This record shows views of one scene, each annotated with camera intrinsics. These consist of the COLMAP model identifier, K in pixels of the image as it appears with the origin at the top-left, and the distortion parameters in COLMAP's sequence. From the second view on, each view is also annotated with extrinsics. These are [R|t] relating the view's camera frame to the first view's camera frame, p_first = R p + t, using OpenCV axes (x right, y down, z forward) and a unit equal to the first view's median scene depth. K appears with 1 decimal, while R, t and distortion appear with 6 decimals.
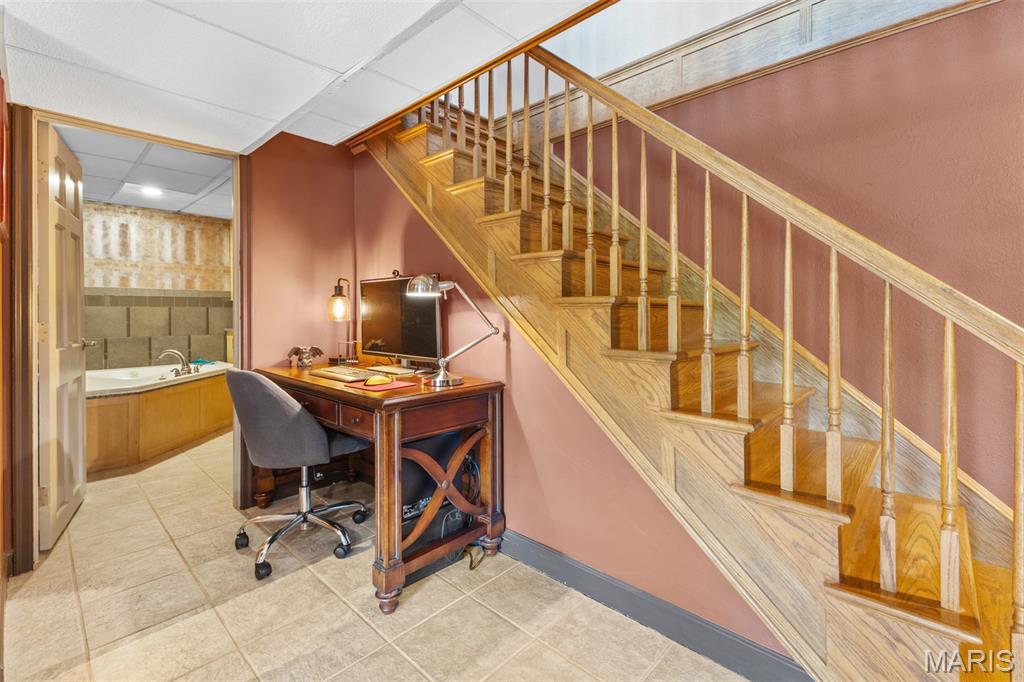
lens RADIAL K [[454.3, 0, 522.1], [0, 454.3, 311.8], [0, 0, 1]] dist [0.001578, -0.000835]
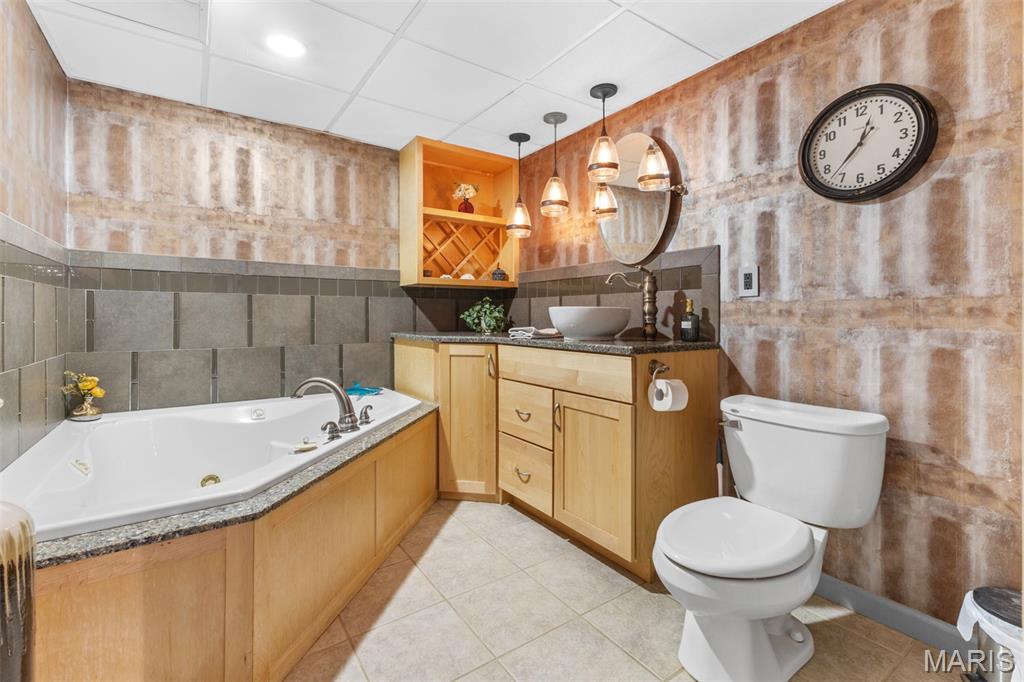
lens RADIAL K [[454.3, 0, 517.3], [0, 454.3, 313.9], [0, 0, 1]] dist [0.001578, -0.000835]
pose [[0.977721, -0.000872, -0.209905, -0.399295], [0.000011, 0.999992, -0.004100, 0.015904], [0.209907, 0.004007, 0.977713, 0.489841]]
